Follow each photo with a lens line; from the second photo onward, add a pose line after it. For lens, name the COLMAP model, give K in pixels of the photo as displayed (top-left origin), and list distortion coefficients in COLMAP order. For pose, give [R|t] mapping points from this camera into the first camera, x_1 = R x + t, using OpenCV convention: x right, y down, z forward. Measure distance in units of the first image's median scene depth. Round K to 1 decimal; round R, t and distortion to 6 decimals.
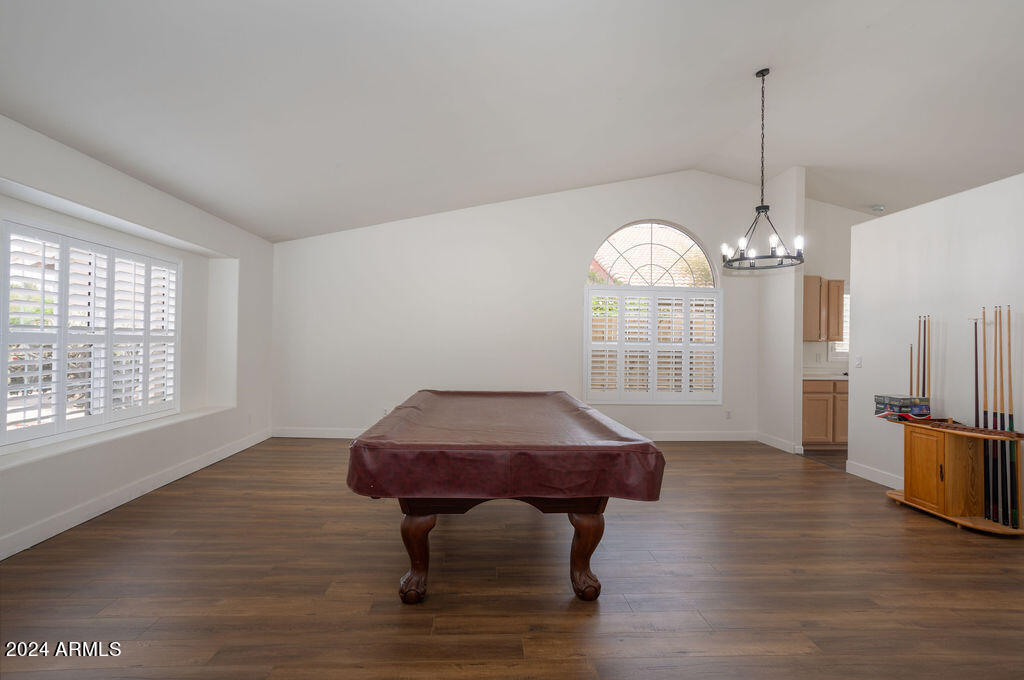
lens RADIAL K [[487.9, 0, 512.0], [0, 487.9, 340.0], [0, 0, 1]] dist [0.000370, 0.001582]
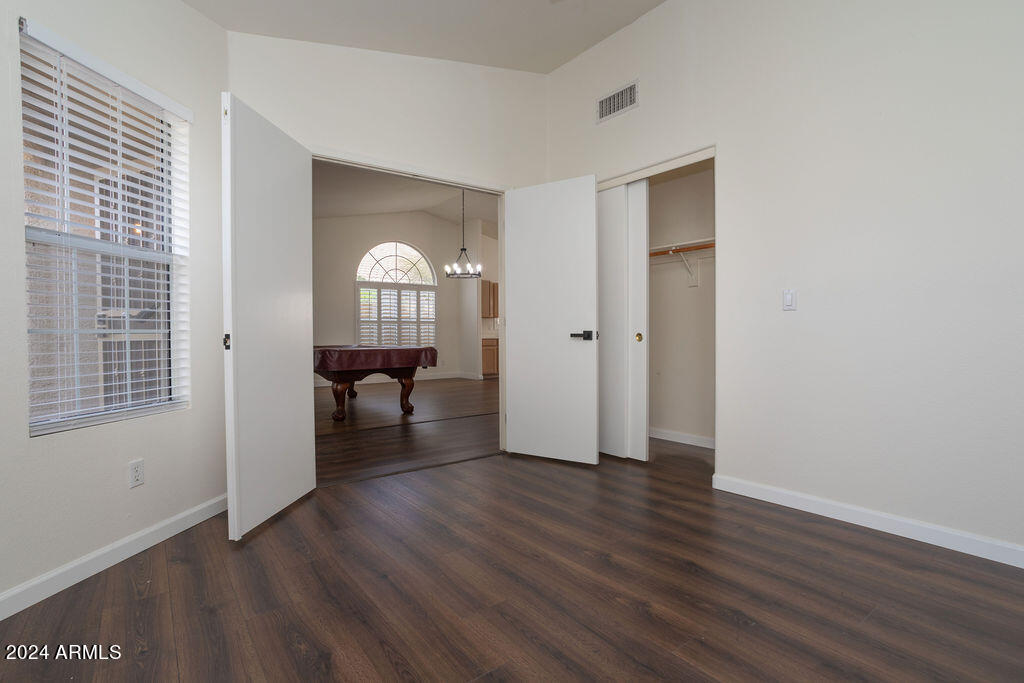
lens RADIAL K [[501.4, 0, 502.0], [0, 501.4, 337.8], [0, 0, 1]] dist [-0.001005, 0.000157]
pose [[0.839402, -0.023834, 0.542988, -0.530391], [0.015558, 0.999682, 0.019828, 0.065770], [-0.543288, -0.008196, 0.839506, -0.906993]]
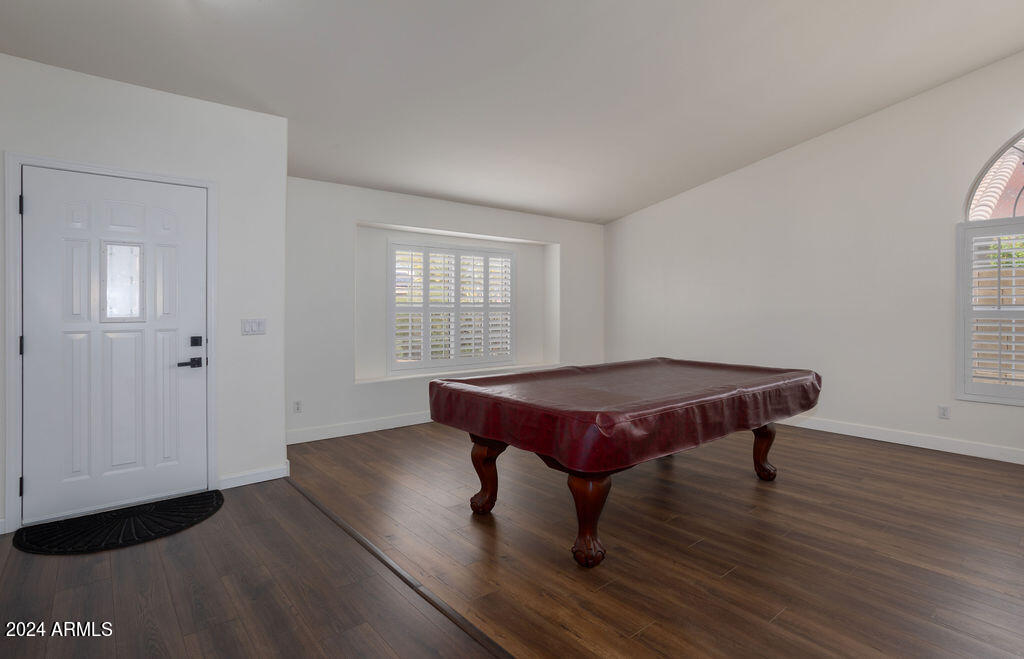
lens RADIAL K [[520.7, 0, 508.8], [0, 520.7, 312.2], [0, 0, 1]] dist [-0.001115, -0.000164]
pose [[0.587897, -0.009564, -0.808879, 0.593375], [0.008302, 0.999949, -0.005790, 0.016756], [0.808893, -0.003311, 0.587947, 0.166431]]
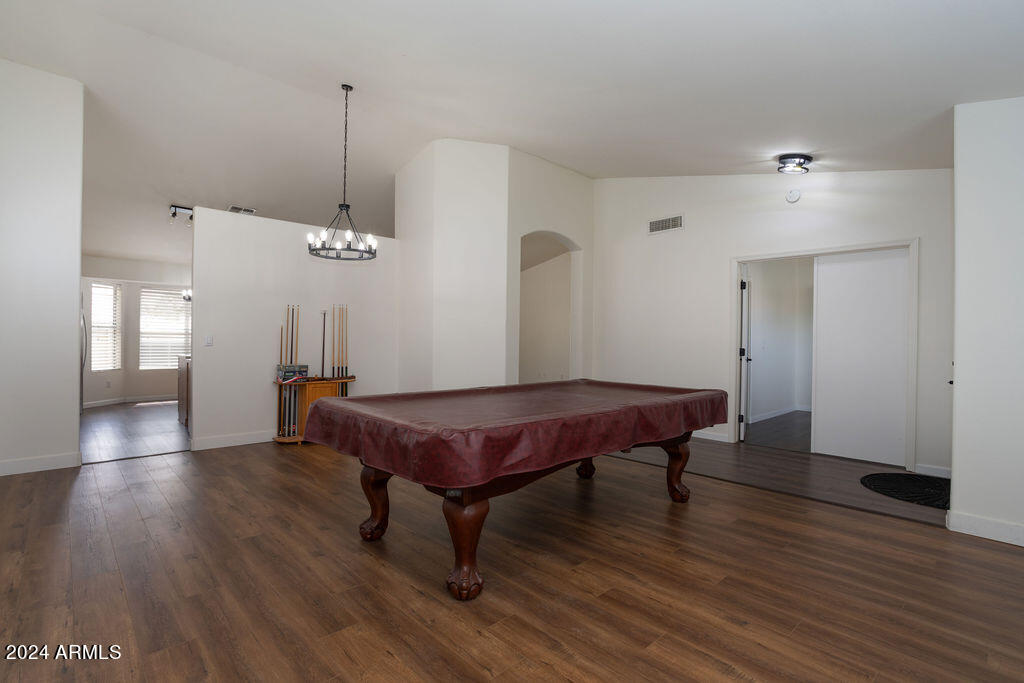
lens RADIAL K [[485.9, 0, 500.0], [0, 485.9, 340.0], [0, 0, 1]] dist [-0.000369, -0.000093]
pose [[-0.621707, -0.025002, 0.782851, -0.633546], [-0.022490, 0.999648, 0.014066, 0.015424], [-0.782927, -0.008861, -0.622050, 1.469979]]
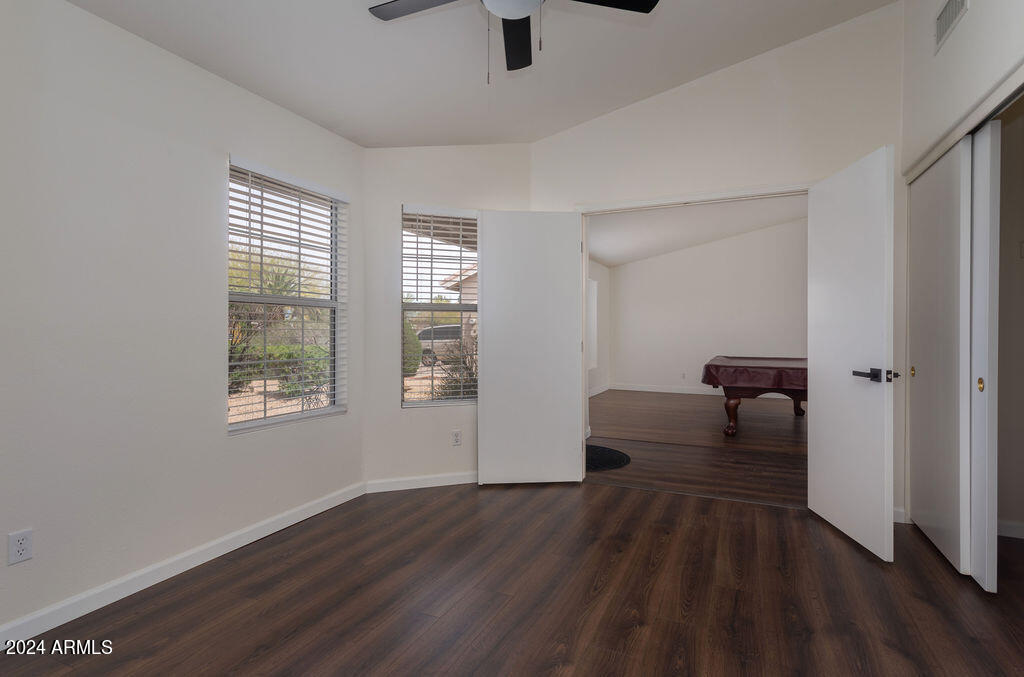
lens RADIAL K [[508.4, 0, 512.0], [0, 508.4, 338.5], [0, 0, 1]] dist [0.002693, 0.000854]
pose [[0.882032, -0.007083, -0.471137, 0.021570], [0.012963, 0.999873, 0.009237, 0.020515], [0.471011, -0.014255, 0.882012, -1.027869]]
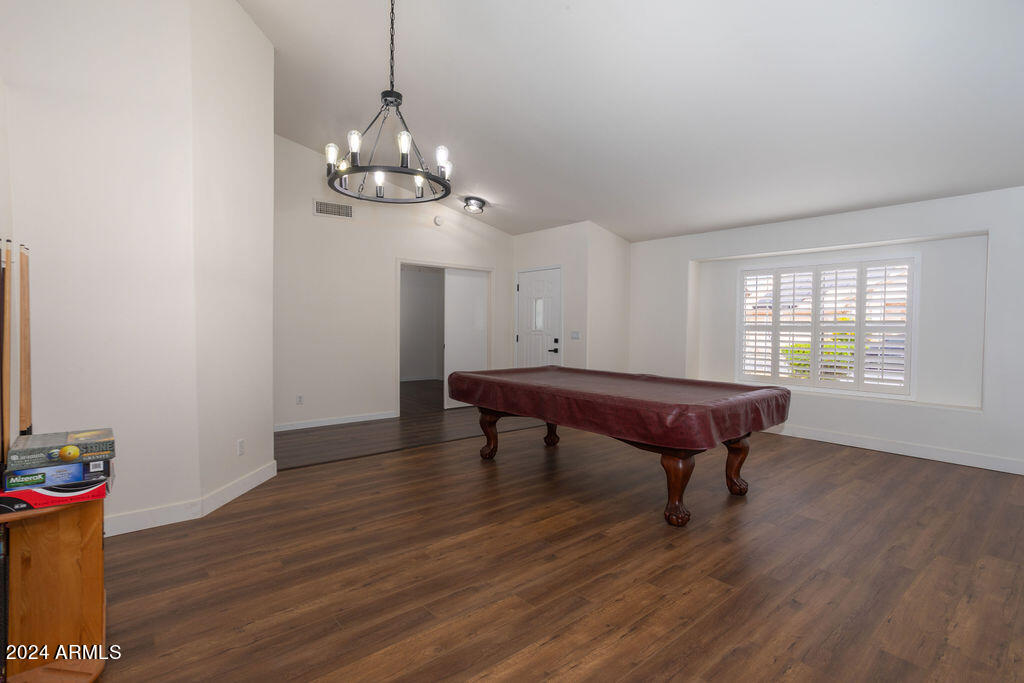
lens RADIAL K [[488.2, 0, 514.2], [0, 488.2, 336.7], [0, 0, 1]] dist [0.001155, 0.001071]
pose [[-0.802358, -0.004233, -0.596828, 0.780568], [-0.017807, 0.999699, 0.016848, 0.013458], [0.596578, 0.024146, -0.802192, 1.644211]]
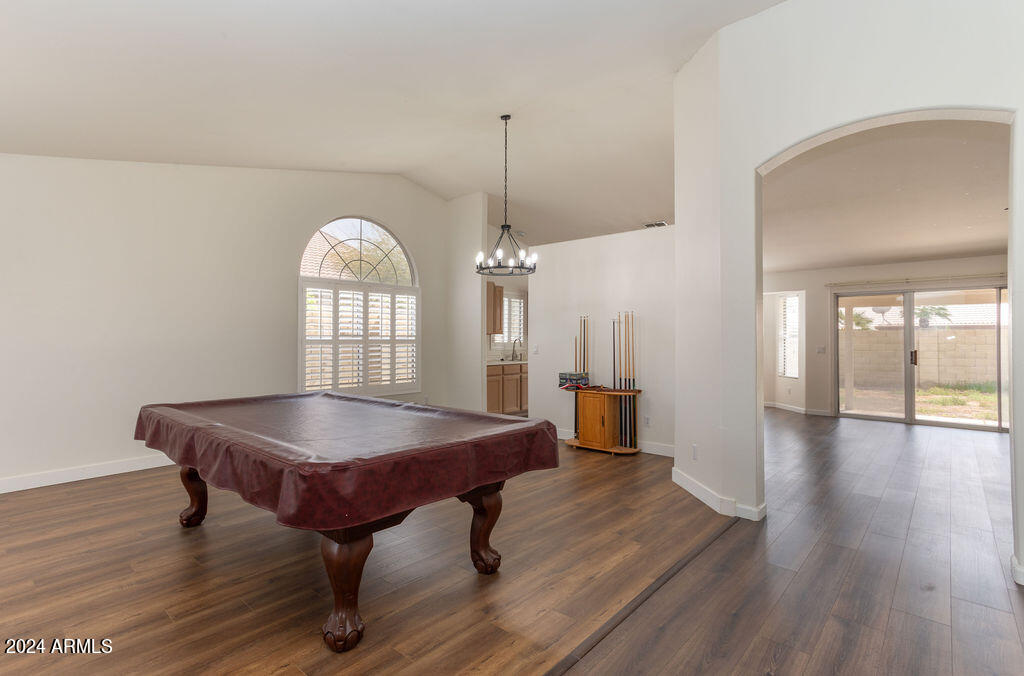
lens RADIAL K [[489.8, 0, 507.8], [0, 489.8, 332.8], [0, 0, 1]] dist [0.016314, 0.000775]
pose [[0.710005, -0.004681, 0.704181, -0.372568], [0.006606, 0.999978, -0.000014, -0.002748], [-0.704165, 0.004661, 0.710021, 0.121809]]
